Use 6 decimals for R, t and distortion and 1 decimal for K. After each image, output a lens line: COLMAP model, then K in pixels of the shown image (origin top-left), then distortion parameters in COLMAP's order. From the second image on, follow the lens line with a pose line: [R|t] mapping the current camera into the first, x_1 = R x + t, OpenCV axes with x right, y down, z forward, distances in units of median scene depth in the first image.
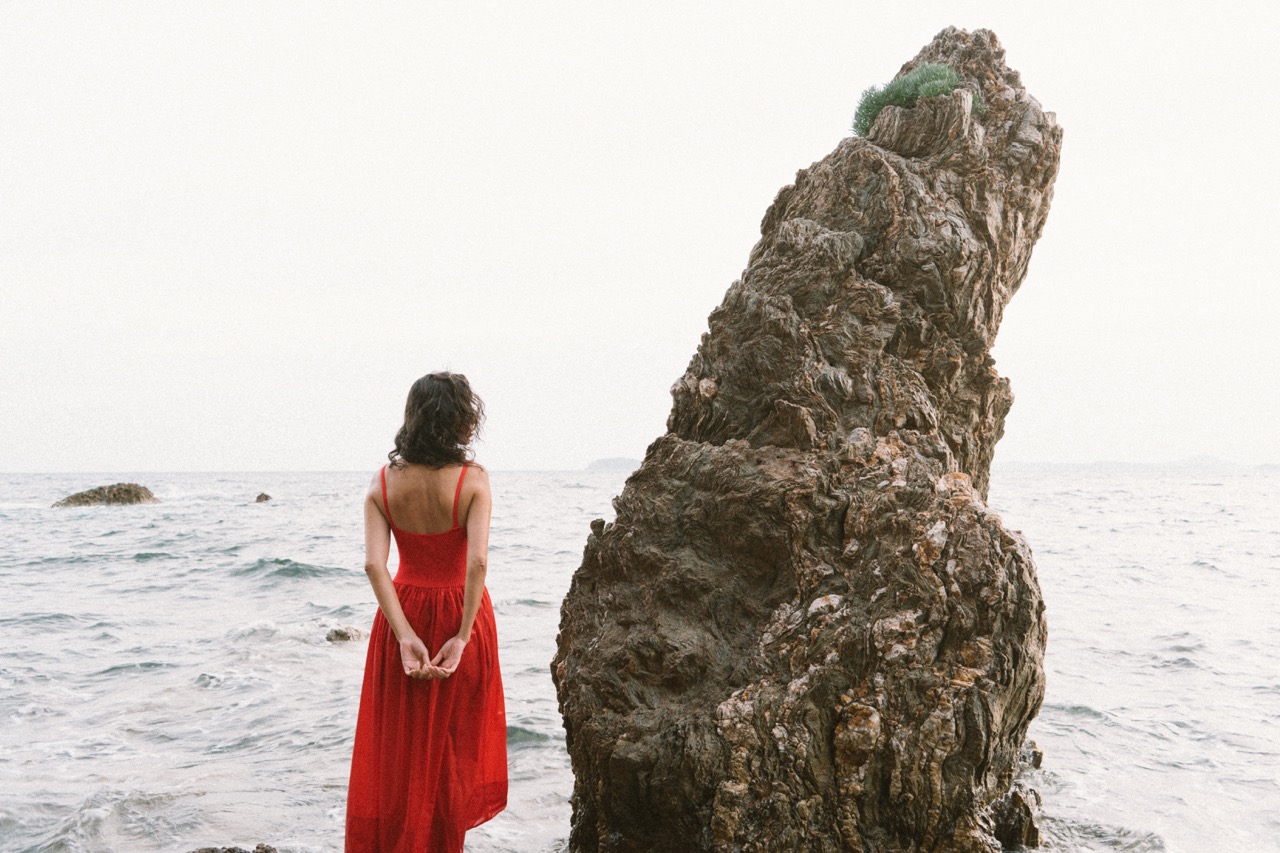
lens RADIAL K [[1060.9, 0, 644.5], [0, 1060.9, 423.9], [0, 0, 1]] dist [-0.002651, -0.017816]
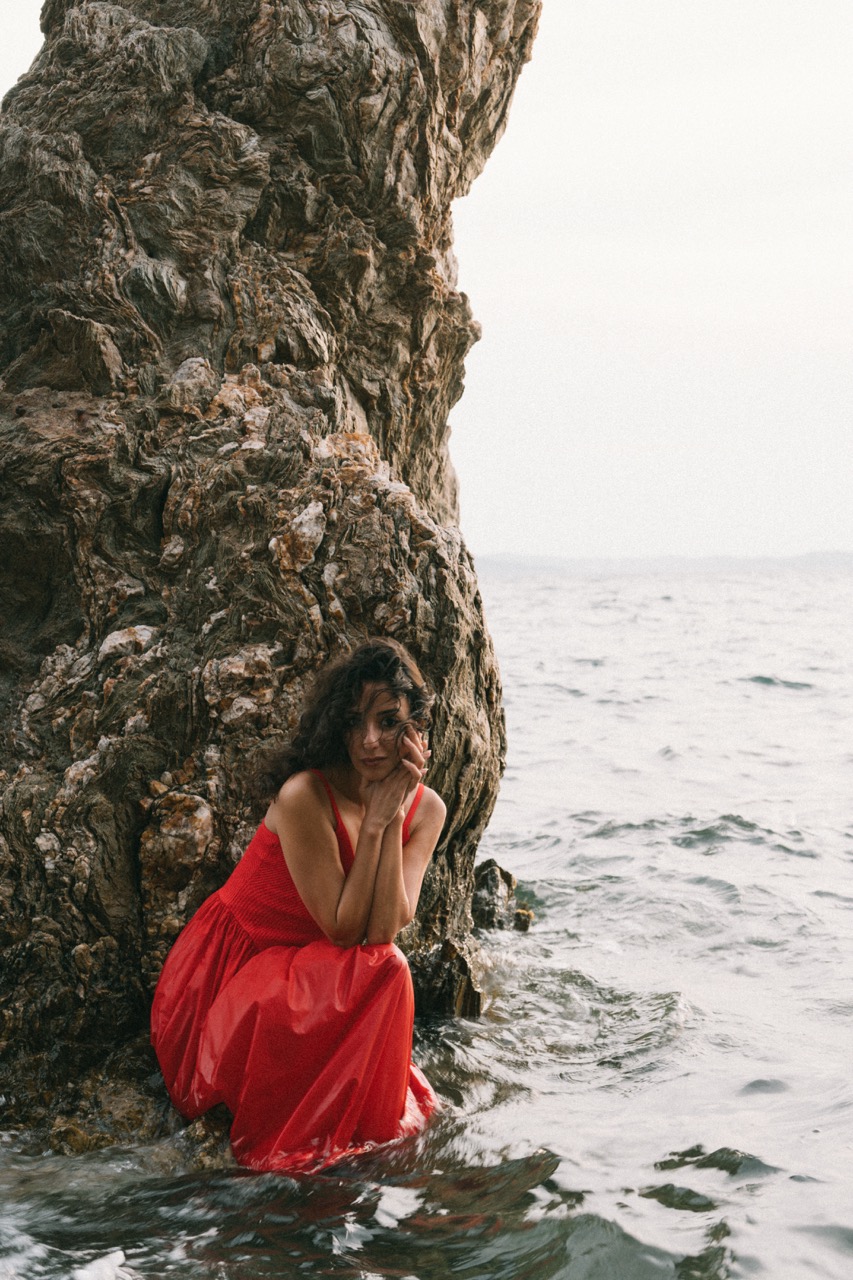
lens RADIAL K [[2059.5, 0, 421.3], [0, 2059.5, 639.7], [0, 0, 1]] dist [0.009886, 0.000000]
pose [[0.976084, -0.024986, 0.215954, 0.077425], [0.008816, 0.997105, 0.075521, 0.079480], [-0.217216, -0.071811, 0.973479, -0.178387]]
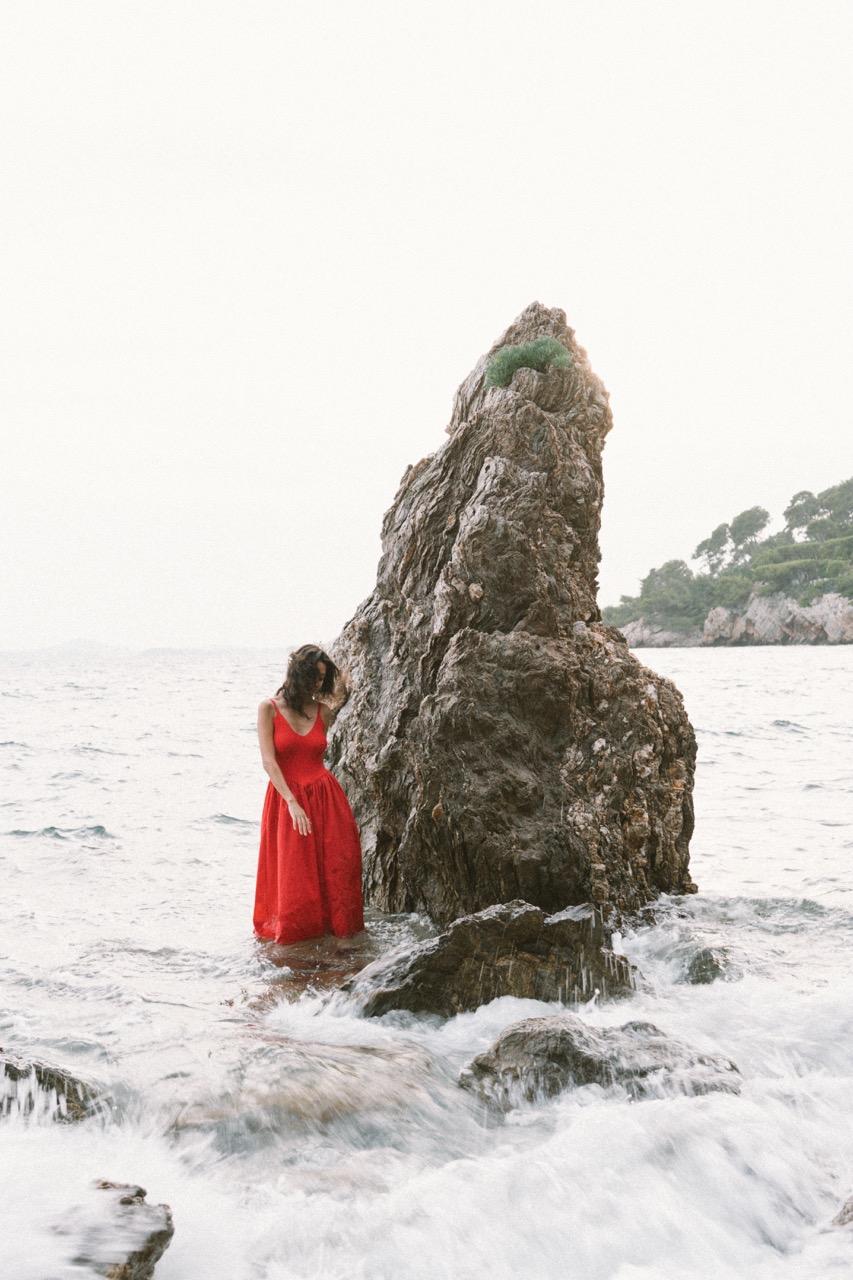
lens RADIAL K [[1517.5, 0, 418.0], [0, 1517.5, 645.6], [0, 0, 1]] dist [0.008196, 0.000000]
pose [[0.762695, -0.019121, 0.646476, -1.303715], [-0.001919, 0.999492, 0.031826, -0.028694], [-0.646756, -0.025515, 0.762270, -0.392315]]
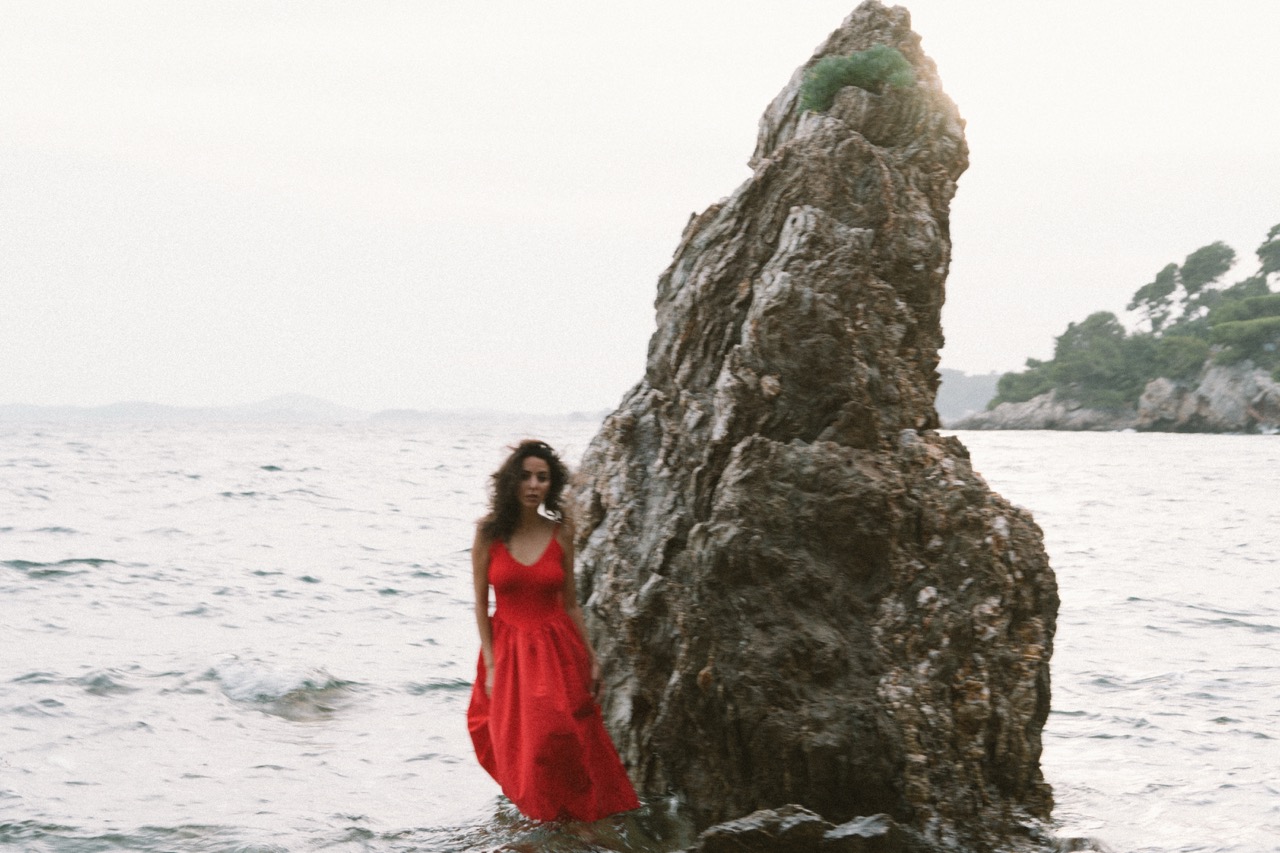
lens RADIAL K [[2059.5, 0, 639.0], [0, 2059.5, 436.3], [0, 0, 1]] dist [0.009886, 0.000000]
pose [[0.795644, -0.000304, 0.605765, -1.298813], [-0.032309, 0.998555, 0.042938, -0.071174], [-0.604903, -0.053735, 0.794484, -0.470665]]
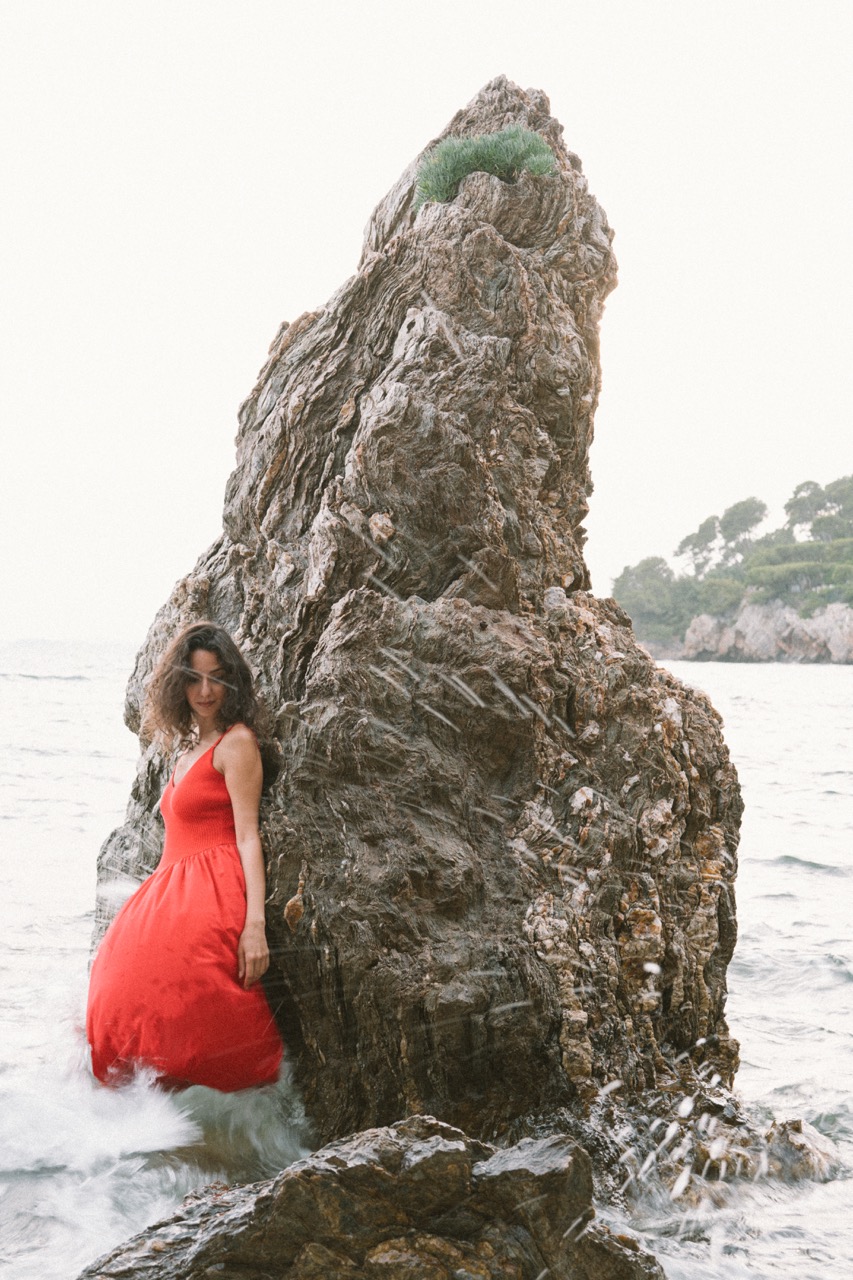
lens RADIAL K [[1812.0, 0, 413.1], [0, 1812.0, 650.0], [0, 0, 1]] dist [0.009819, 0.000000]
pose [[0.737674, 0.008908, 0.675099, -0.867165], [-0.040984, 0.998660, 0.031605, 0.013149], [-0.673912, -0.050983, 0.737050, 0.042119]]
